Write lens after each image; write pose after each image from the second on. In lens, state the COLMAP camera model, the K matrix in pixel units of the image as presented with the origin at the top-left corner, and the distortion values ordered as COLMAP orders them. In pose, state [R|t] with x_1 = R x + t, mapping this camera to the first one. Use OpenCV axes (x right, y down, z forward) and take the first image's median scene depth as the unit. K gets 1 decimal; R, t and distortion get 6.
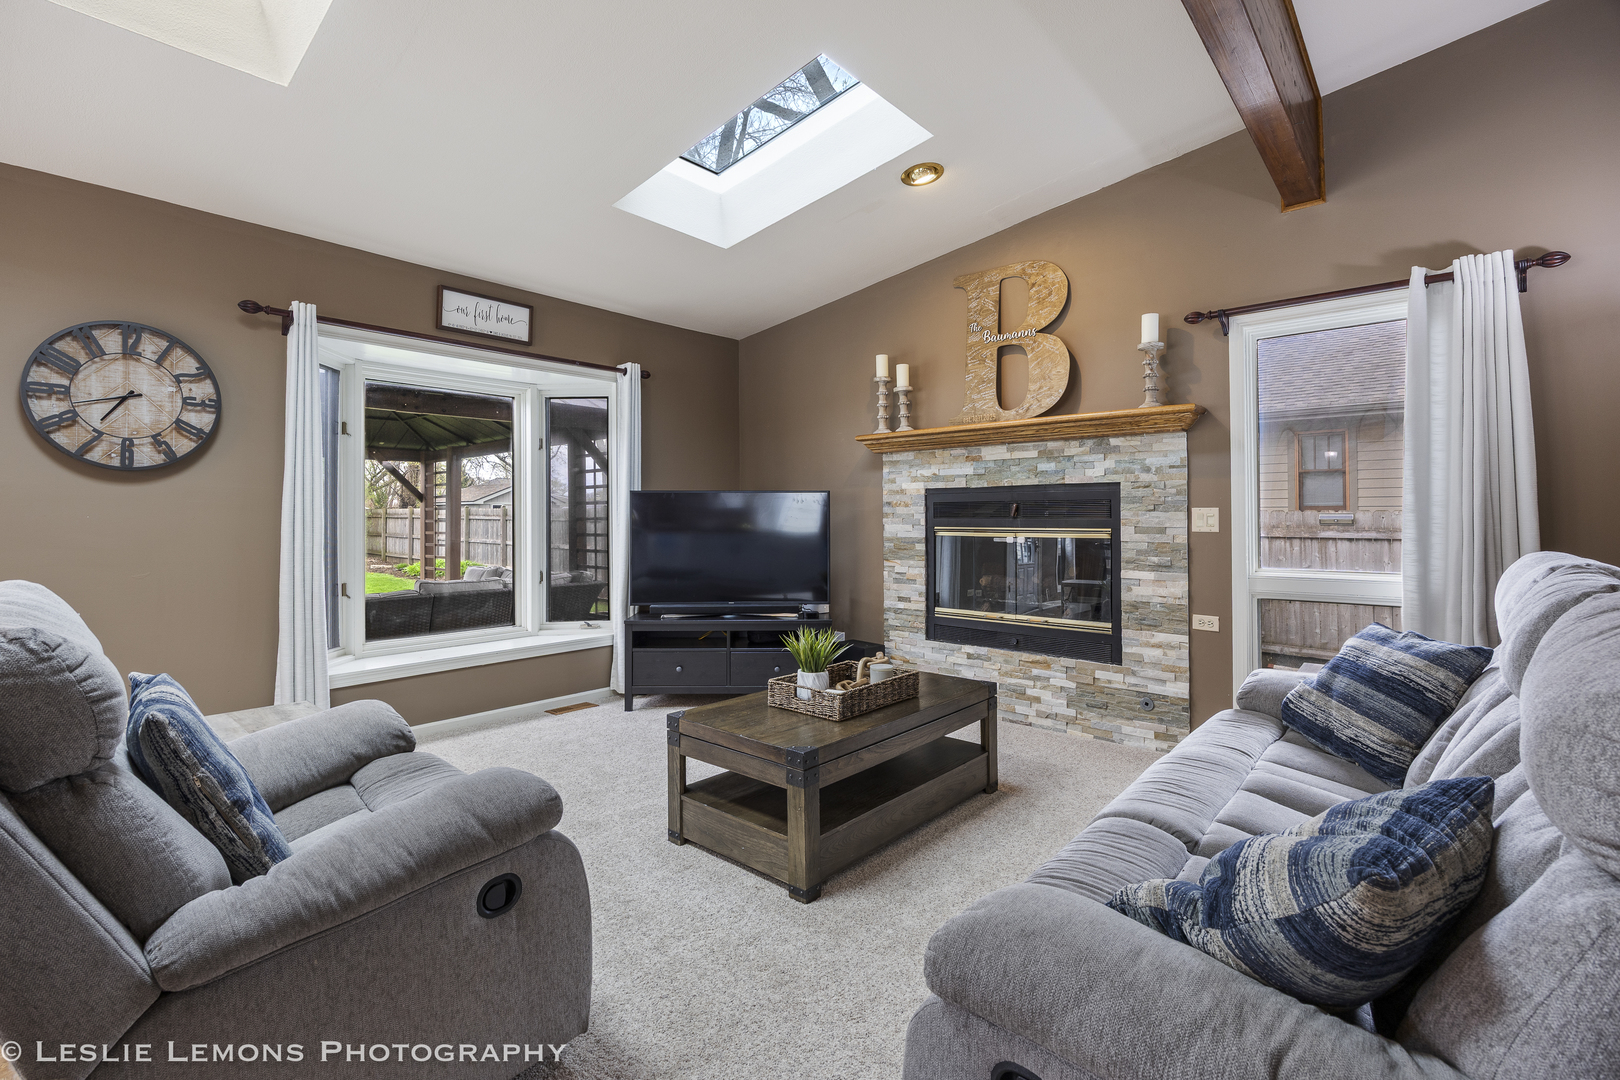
lens RADIAL K [[739.5, 0, 812.2], [0, 739.5, 507.9], [0, 0, 1]] dist [-0.014571, 0.000621]
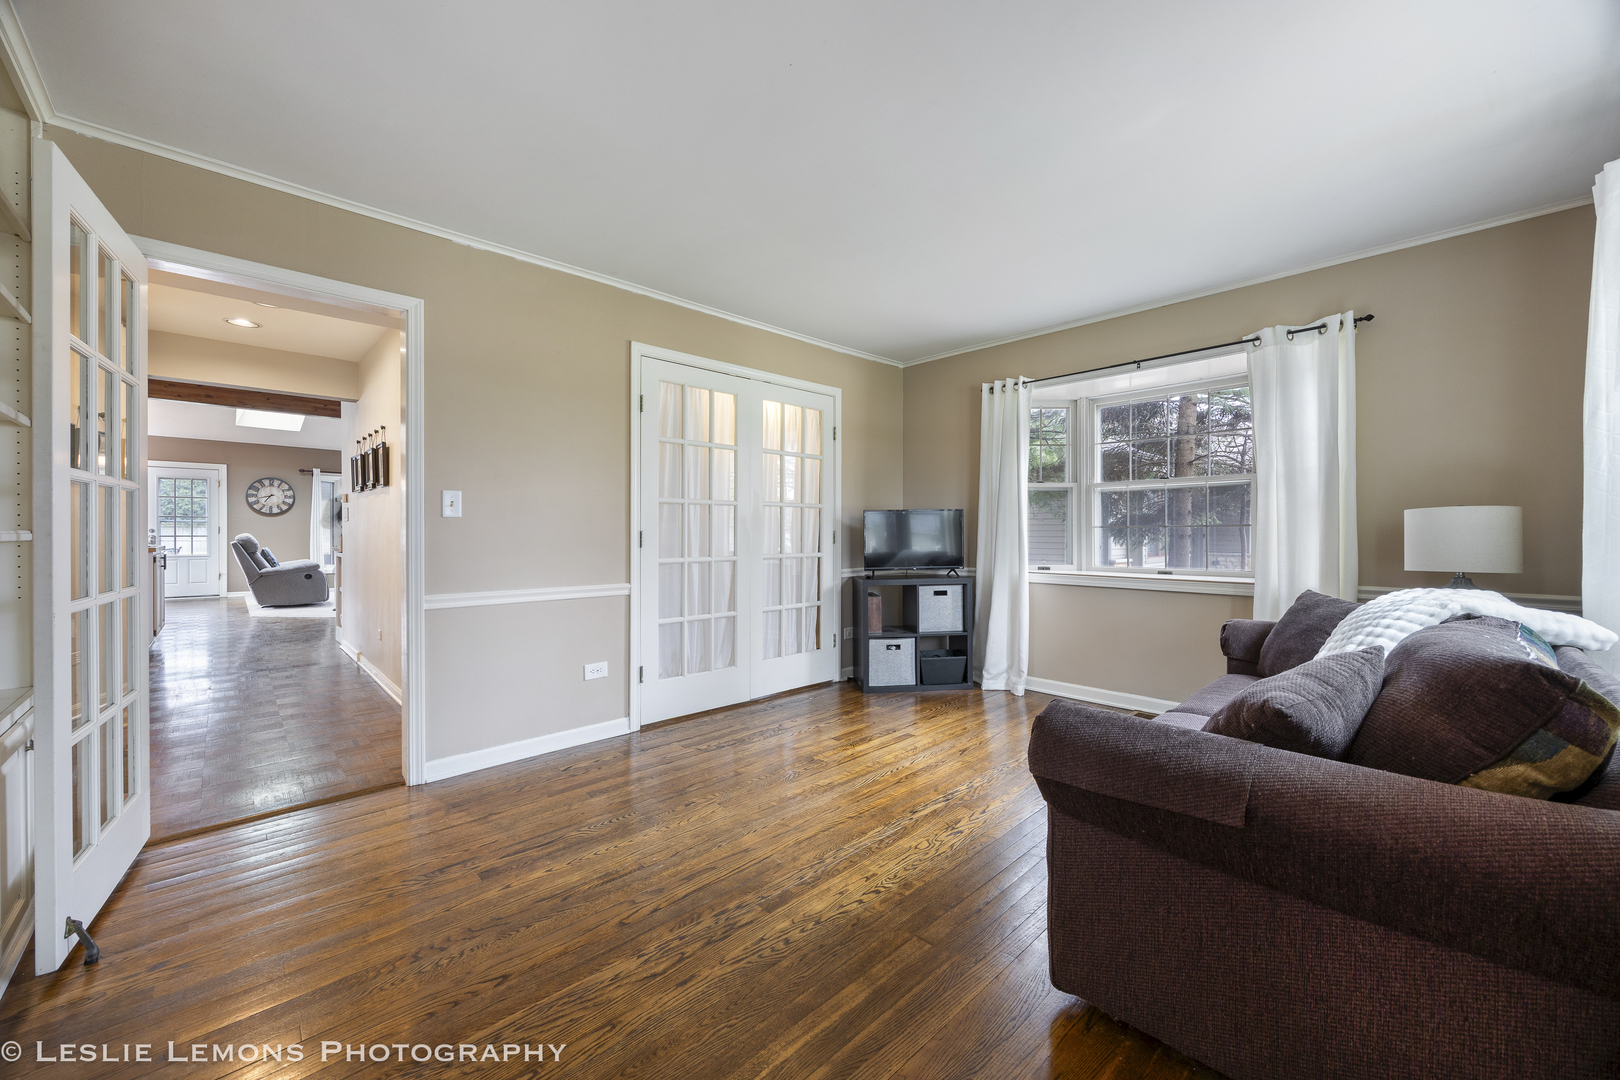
lens RADIAL K [[641.7, 0, 808.0], [0, 641.7, 538.8], [0, 0, 1]] dist [0.000460, -0.000329]
pose [[0.994537, 0.009097, -0.103986, 1.821391], [-0.007547, 0.999855, 0.015287, 0.006899], [0.104109, -0.014419, 0.994461, -1.695871]]
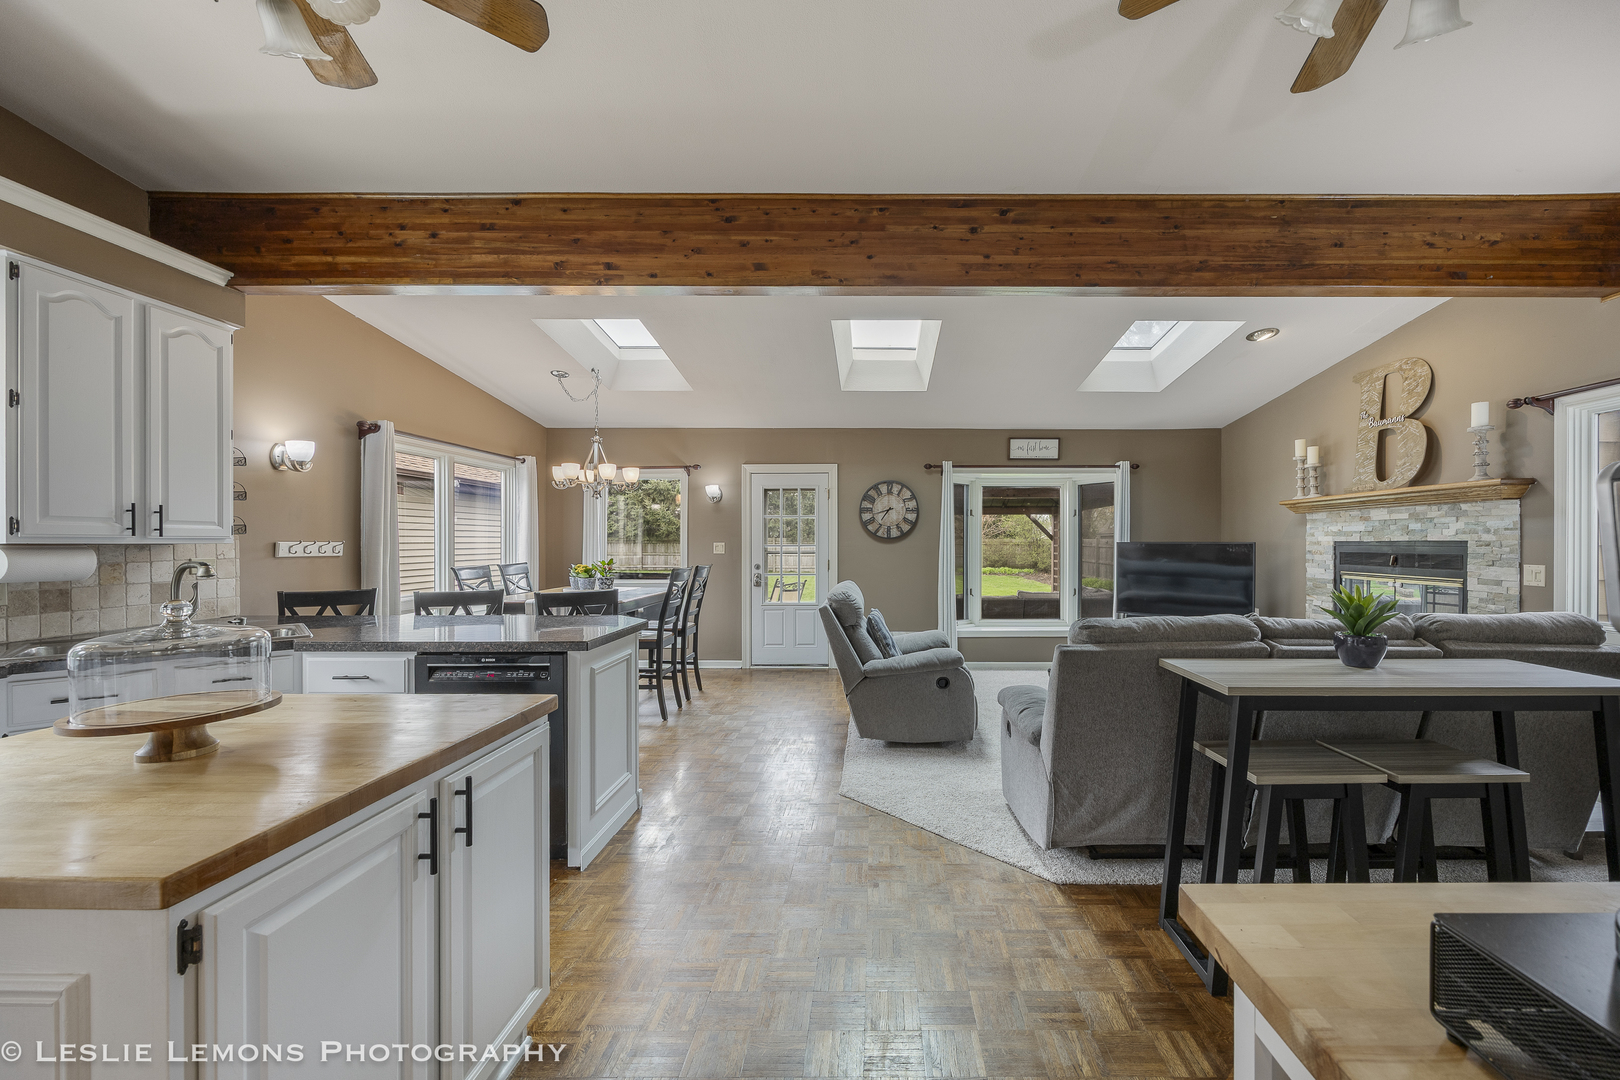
lens RADIAL K [[641.7, 0, 861.7], [0, 641.7, 546.3], [0, 0, 1]] dist [0.000460, -0.000329]
pose [[0.648924, 0.007257, -0.760818, 0.534974], [0.007673, 0.999841, 0.016081, -0.046953], [0.760814, -0.016273, 0.648765, -0.399463]]
